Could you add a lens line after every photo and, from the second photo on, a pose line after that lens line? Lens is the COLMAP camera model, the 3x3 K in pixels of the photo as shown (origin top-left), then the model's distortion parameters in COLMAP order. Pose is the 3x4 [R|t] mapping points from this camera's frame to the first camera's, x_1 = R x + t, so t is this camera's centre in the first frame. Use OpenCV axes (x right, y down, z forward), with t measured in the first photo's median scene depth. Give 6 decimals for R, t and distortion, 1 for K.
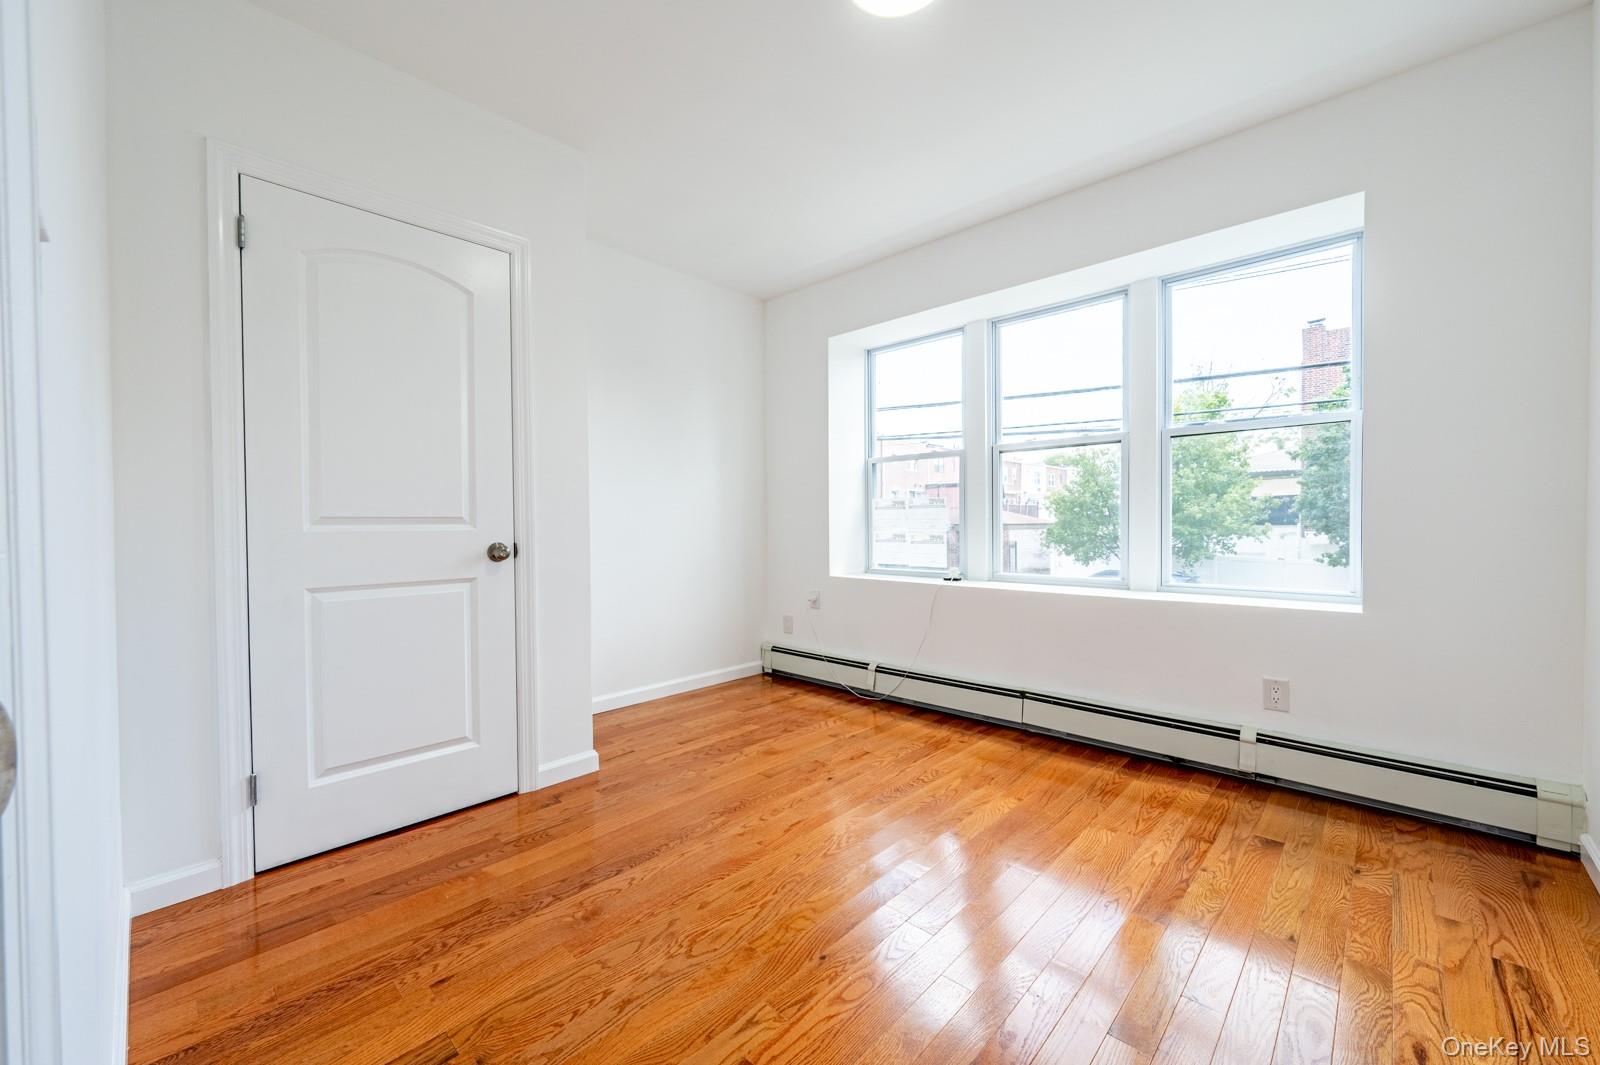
lens RADIAL K [[629.1, 0, 800.0], [0, 629.1, 532.5], [0, 0, 1]] dist [-0.002537, -0.000182]
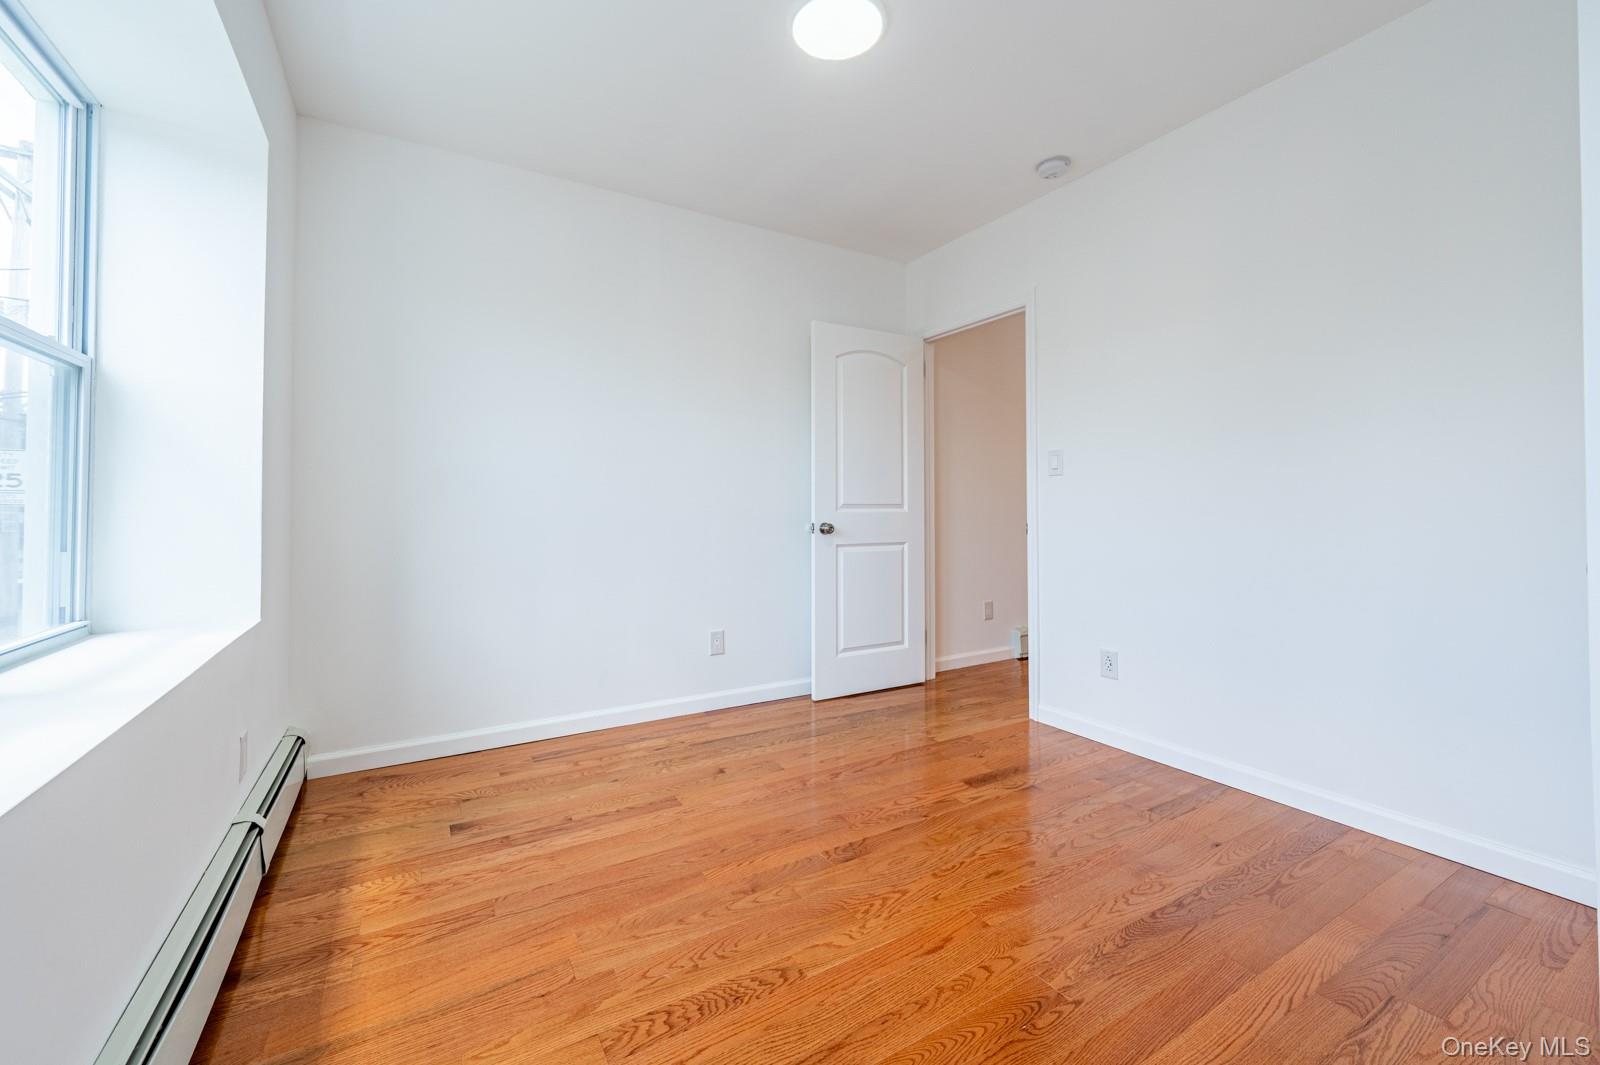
lens RADIAL K [[629.1, 0, 800.0], [0, 629.1, 532.5], [0, 0, 1]] dist [-0.002537, -0.000182]
pose [[-0.963886, 0.001759, 0.266311, -0.058120], [0.016527, 0.998446, 0.053226, -0.030721], [-0.265803, 0.055705, -0.962417, 2.007836]]
